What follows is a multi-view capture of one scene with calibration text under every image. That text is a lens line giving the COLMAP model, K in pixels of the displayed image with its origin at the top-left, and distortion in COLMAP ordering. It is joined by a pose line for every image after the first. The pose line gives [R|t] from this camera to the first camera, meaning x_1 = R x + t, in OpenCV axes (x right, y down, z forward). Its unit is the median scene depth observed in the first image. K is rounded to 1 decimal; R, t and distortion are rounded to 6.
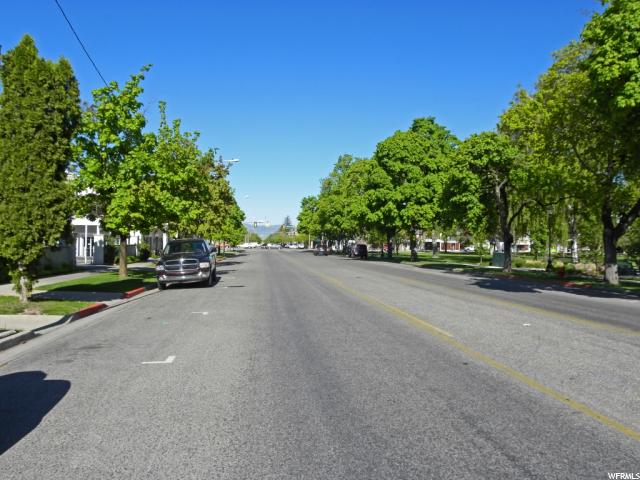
lens RADIAL K [[533.8, 0, 318.0], [0, 533.8, 234.6], [0, 0, 1]] dist [-0.111326, 0.098904]
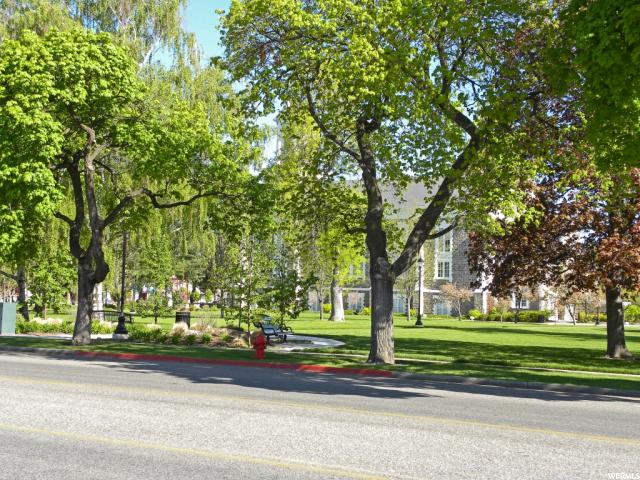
lens RADIAL K [[954.6, 0, 318.2], [0, 954.6, 241.5], [0, 0, 1]] dist [0.158525, 0.000000]
pose [[0.650380, 0.047789, 0.758104, -0.162949], [-0.028156, 0.998850, -0.038810, 0.008855], [-0.759087, 0.003897, 0.650977, 0.325296]]
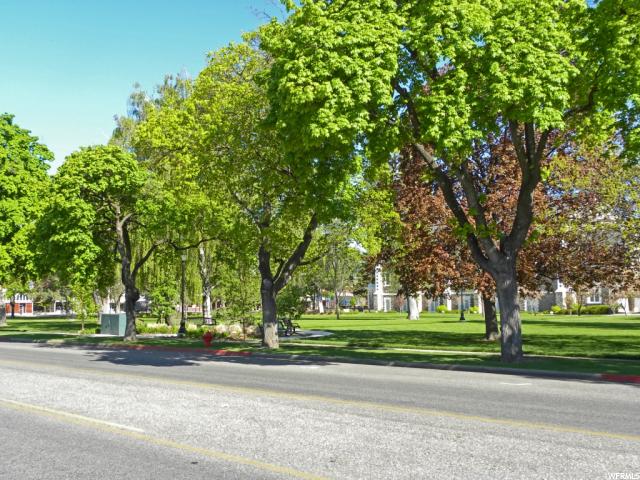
lens RADIAL K [[755.1, 0, 324.7], [0, 755.1, 241.9], [0, 0, 1]] dist [0.042649, 0.000000]
pose [[0.803880, 0.023607, 0.594323, -0.050877], [0.013426, 0.998237, -0.057810, -0.000479], [-0.594640, 0.054452, 0.802146, 0.002575]]
